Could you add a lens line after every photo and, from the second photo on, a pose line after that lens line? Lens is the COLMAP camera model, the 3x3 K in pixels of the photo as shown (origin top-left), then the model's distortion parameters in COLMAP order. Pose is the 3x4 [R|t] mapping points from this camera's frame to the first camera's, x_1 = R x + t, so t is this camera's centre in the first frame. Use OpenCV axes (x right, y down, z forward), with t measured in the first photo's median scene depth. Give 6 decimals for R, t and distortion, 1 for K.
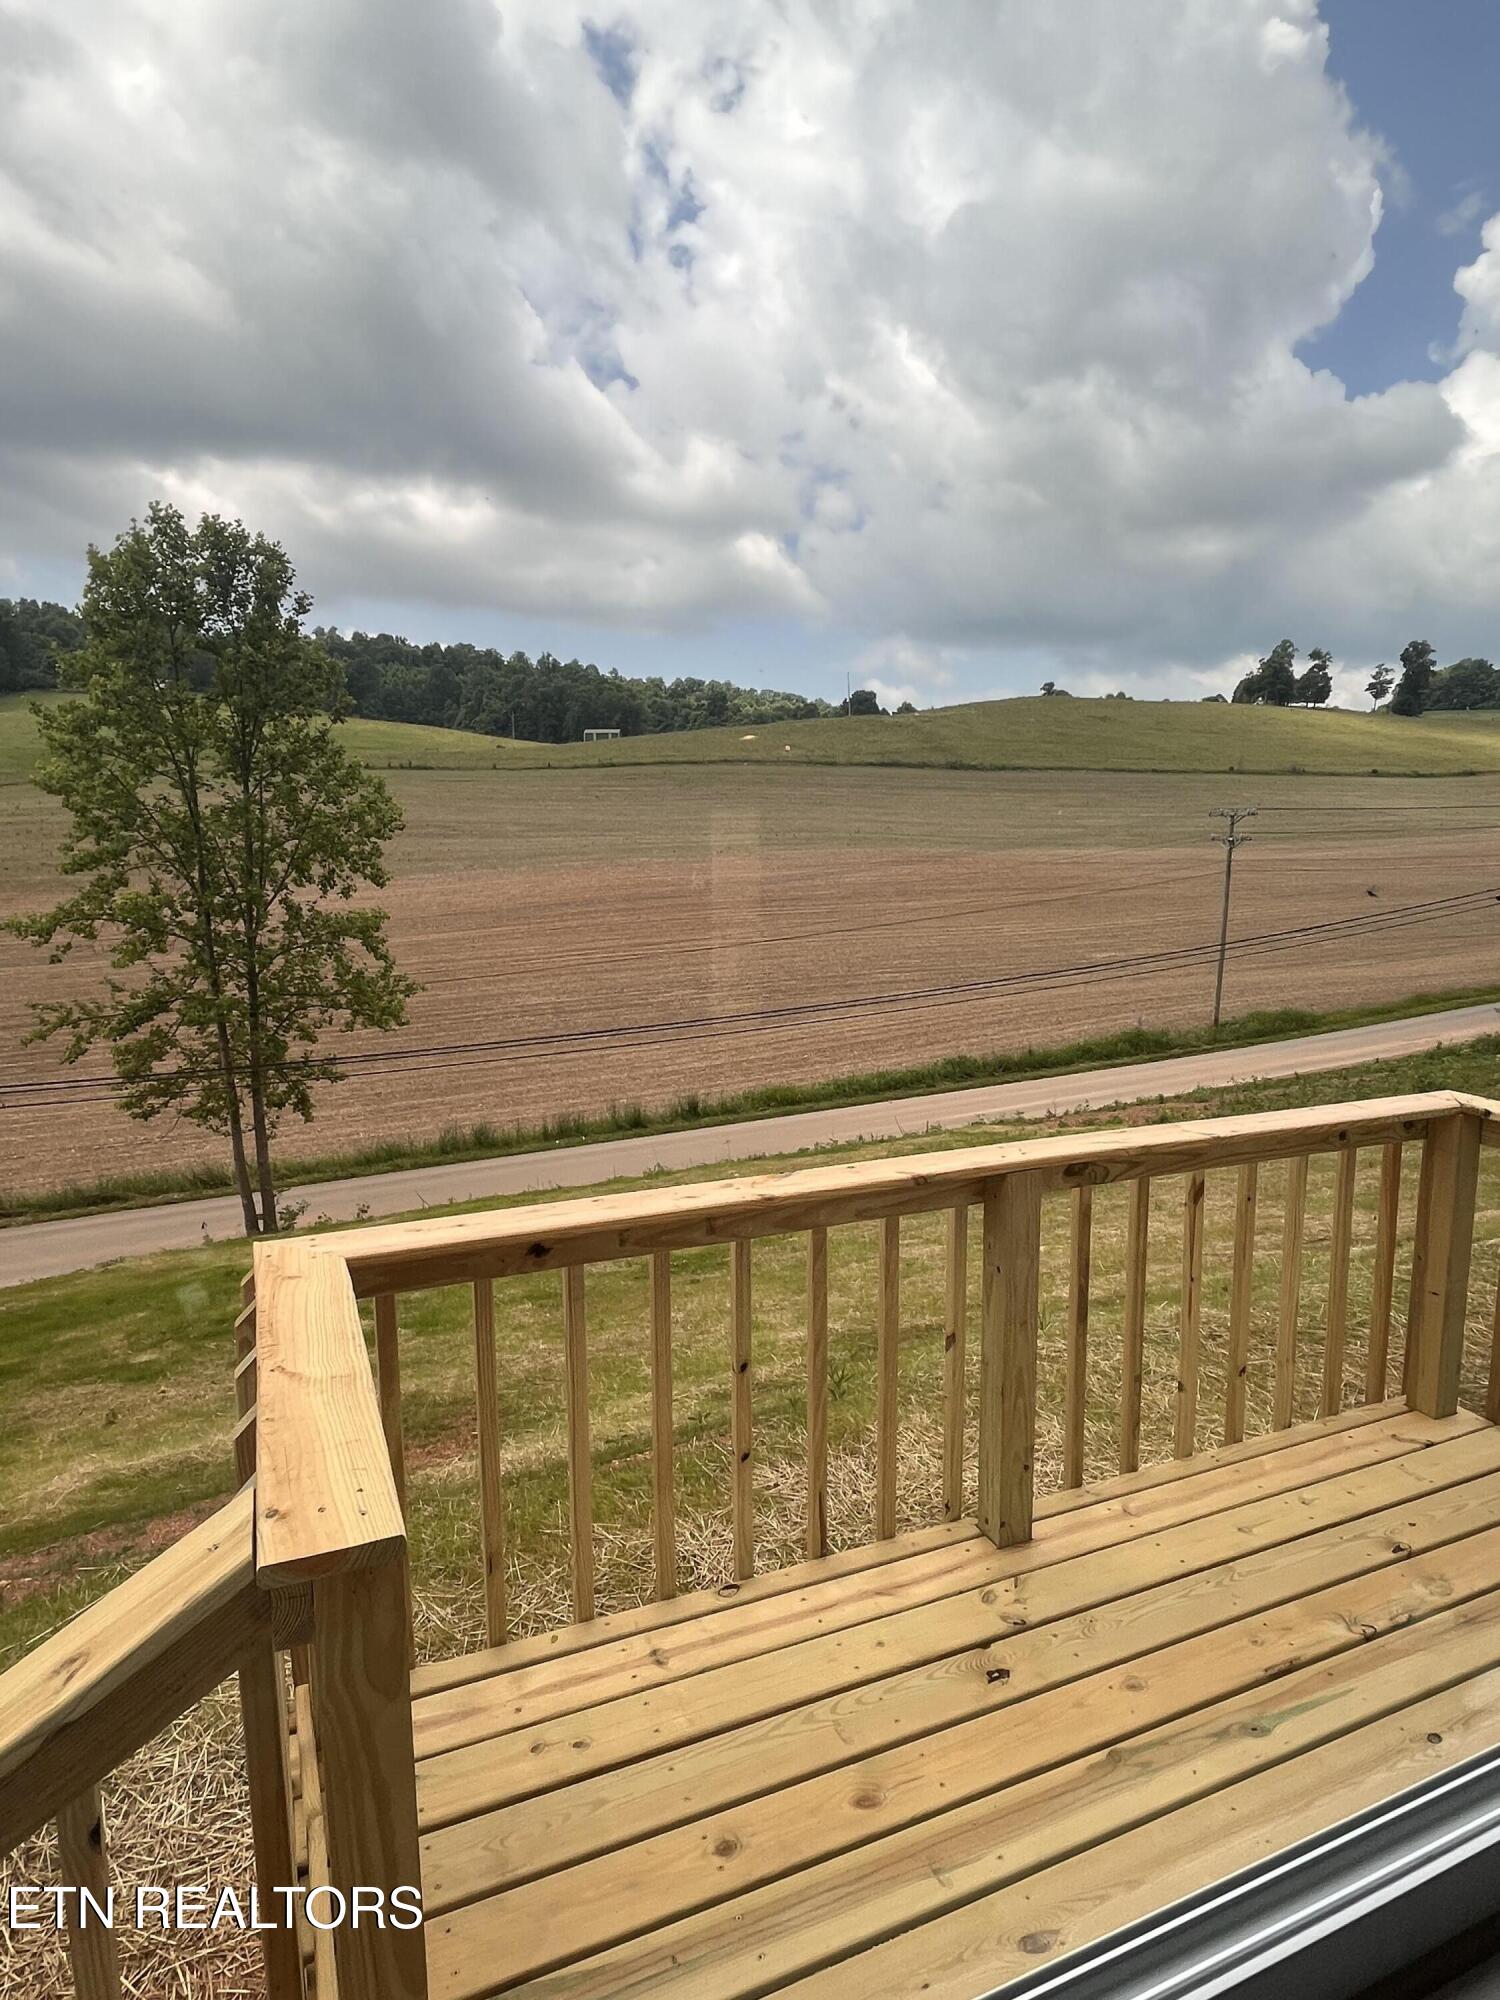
lens RADIAL K [[1140.5, 0, 766.7], [0, 1140.5, 993.8], [0, 0, 1]] dist [0.002656, -0.003547]
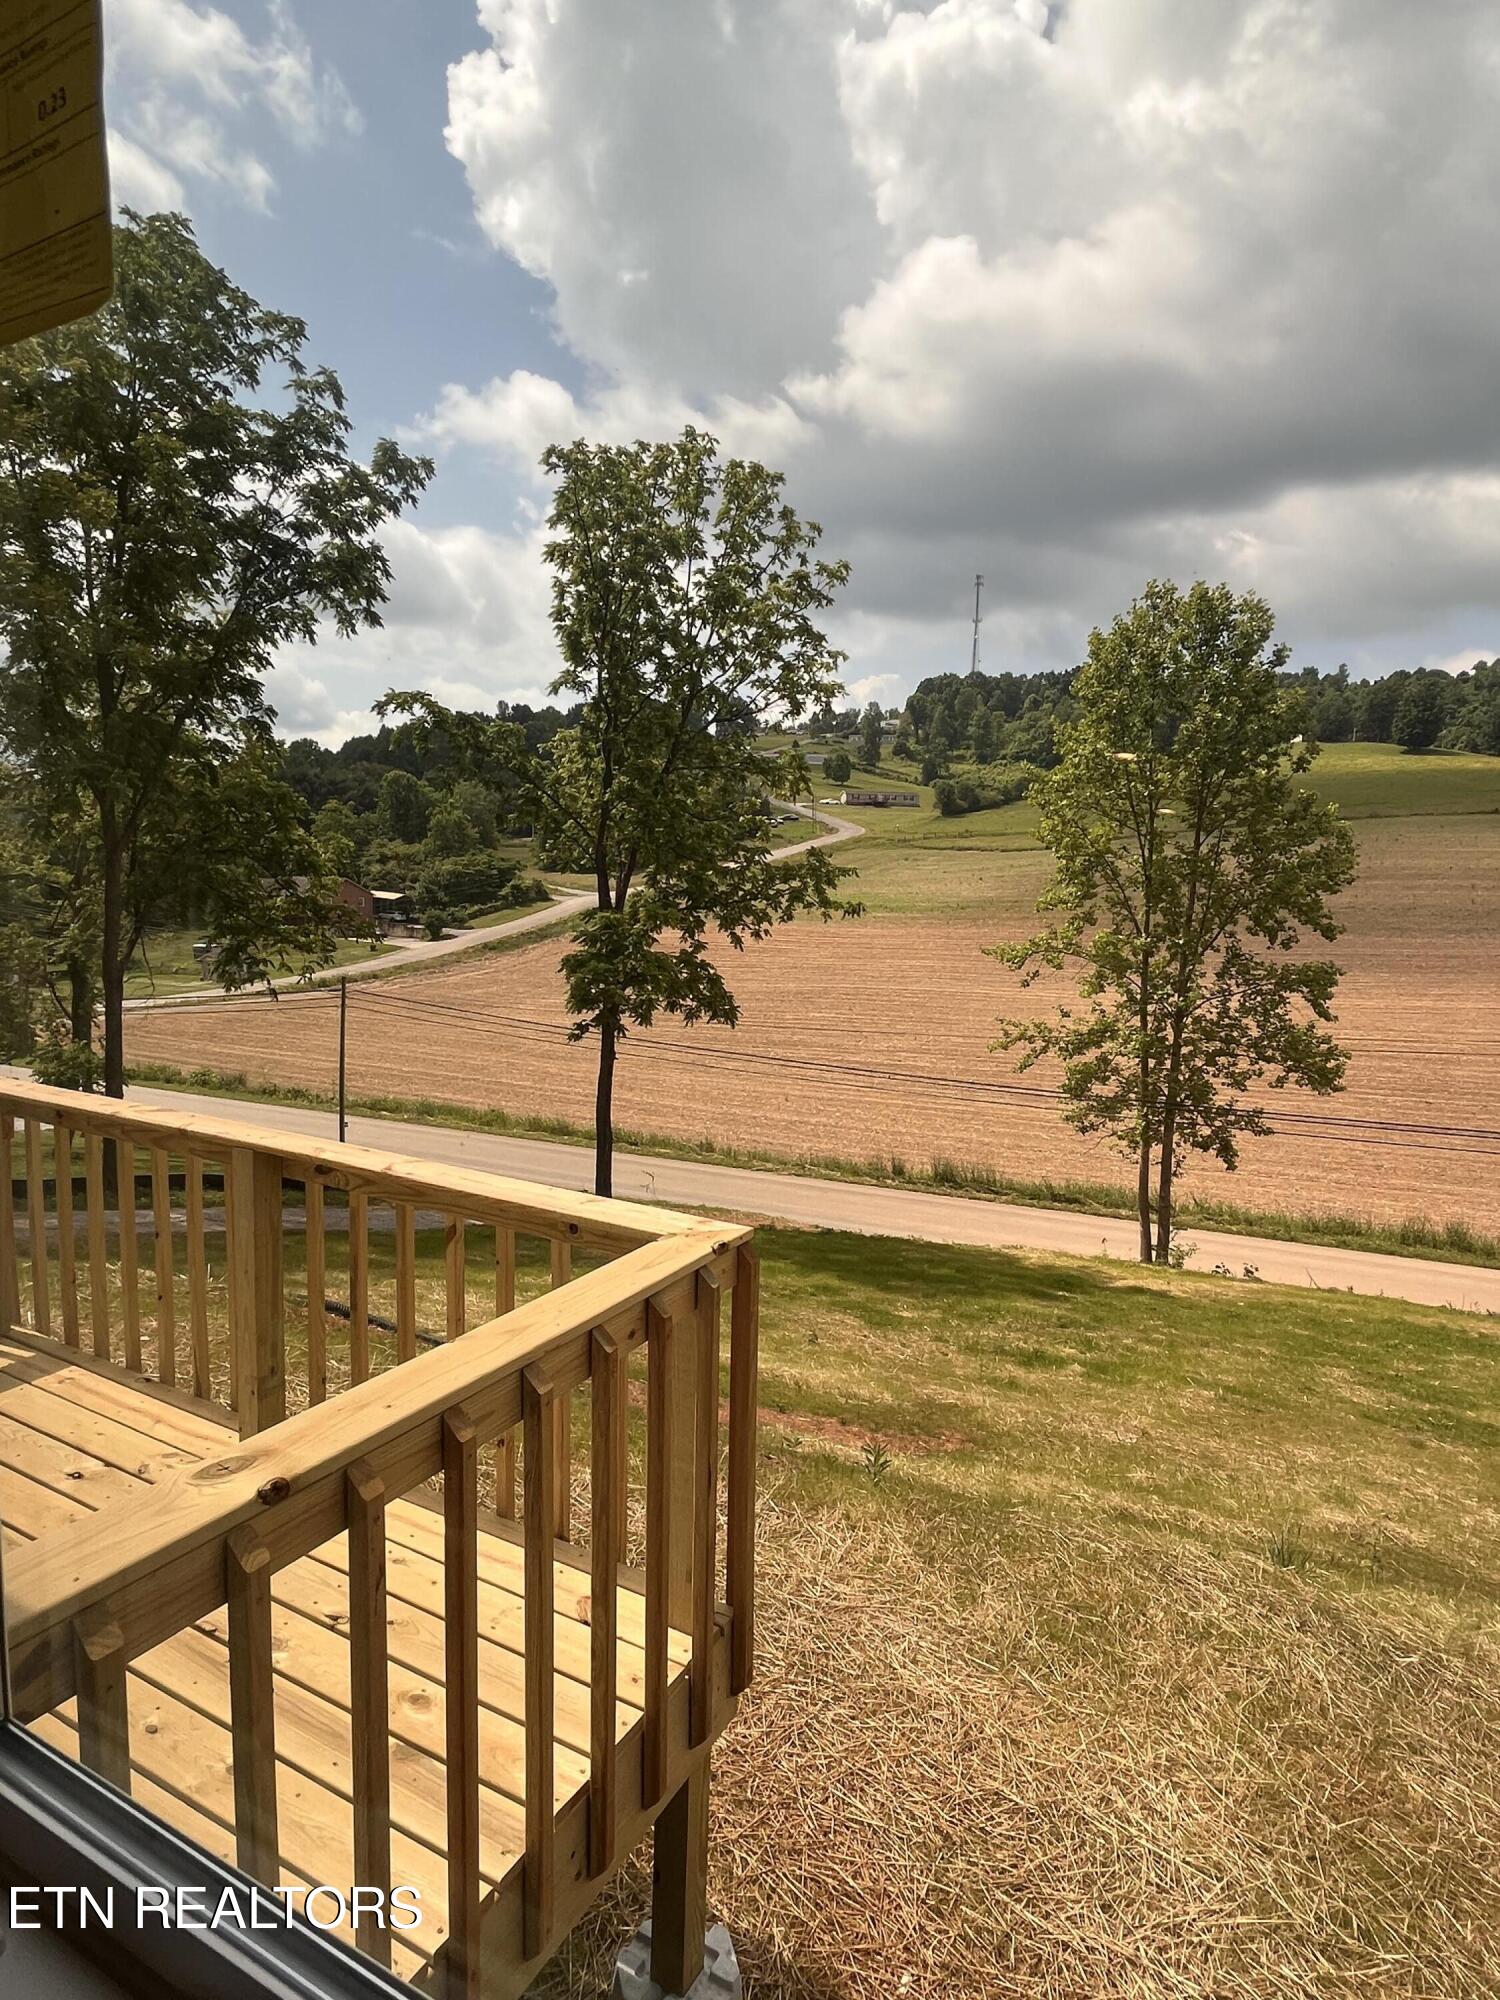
lens RADIAL K [[1140.5, 0, 750.9], [0, 1140.5, 992.1], [0, 0, 1]] dist [0.002656, -0.003547]
pose [[0.599247, 0.098710, -0.794456, 0.122529], [-0.132353, 0.990929, 0.023289, -0.009757], [0.789548, 0.091193, 0.606876, 0.050187]]
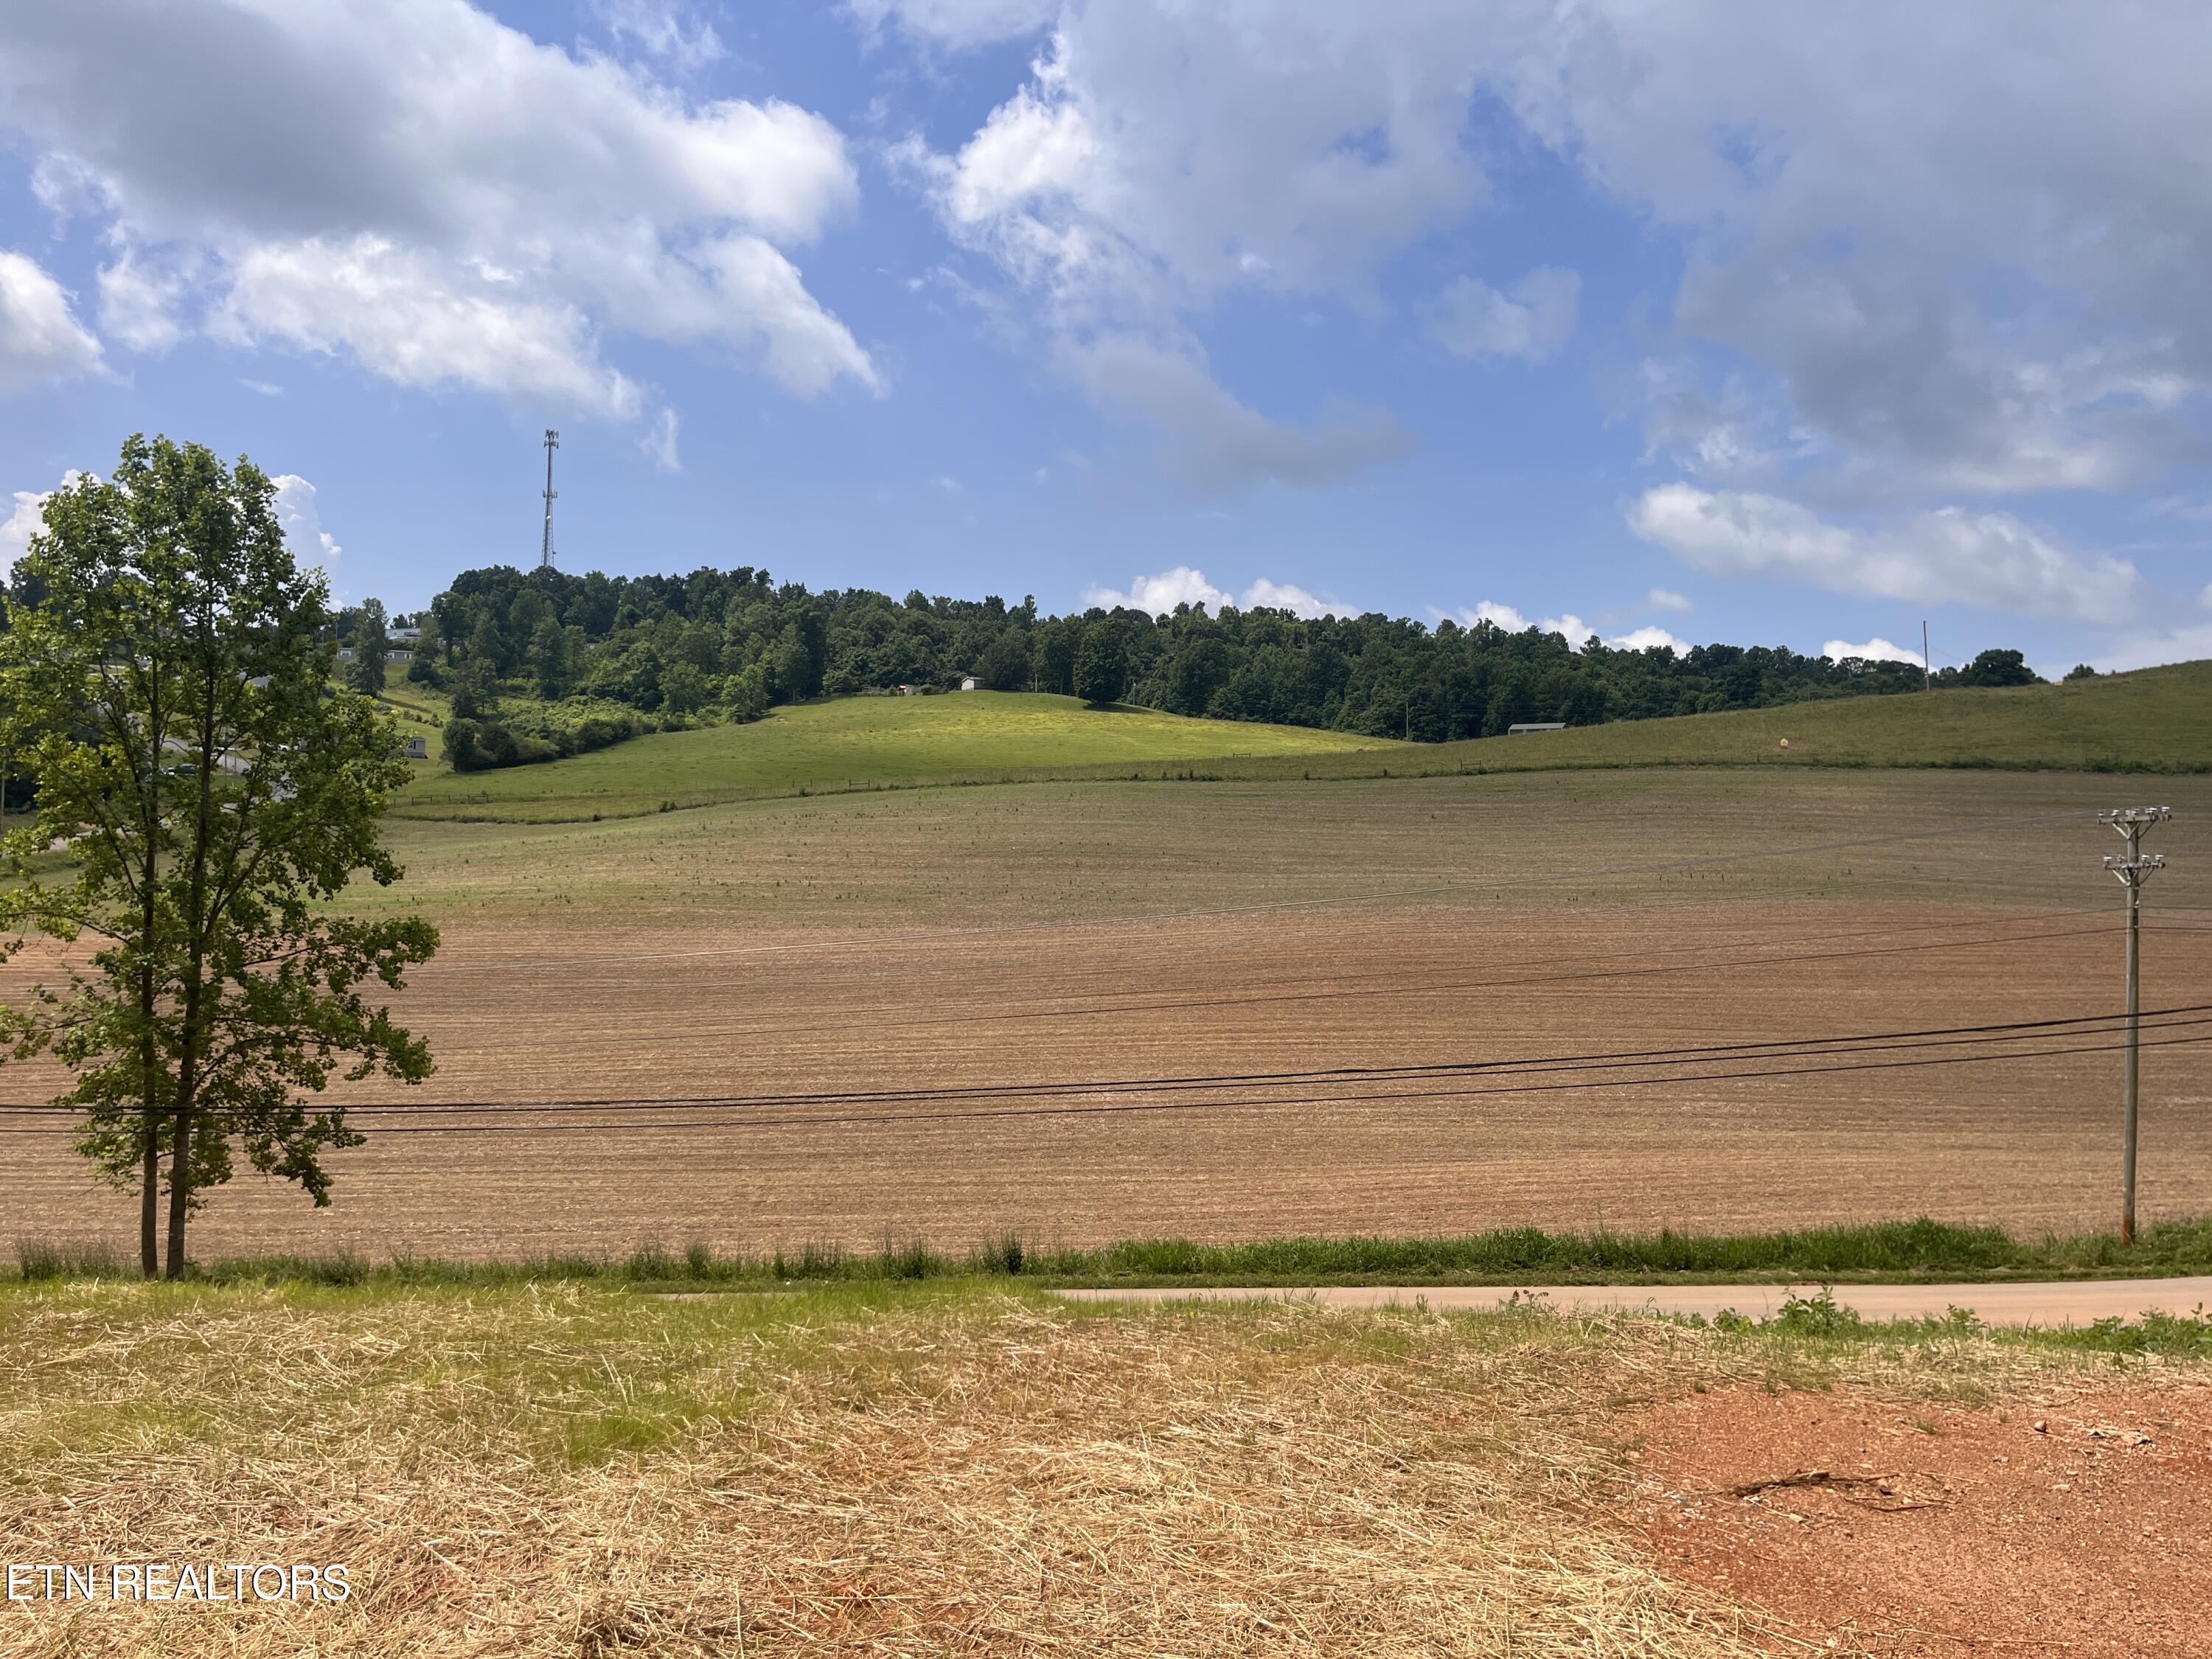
lens RADIAL K [[1679.6, 0, 1108.6], [0, 1679.6, 839.2], [0, 0, 1]] dist [0.056770, -0.014762]
pose [[0.898676, 0.005345, -0.438580, 0.543876], [-0.077567, 0.986102, -0.146921, 0.003615], [0.431700, 0.166054, 0.886601, 0.193528]]
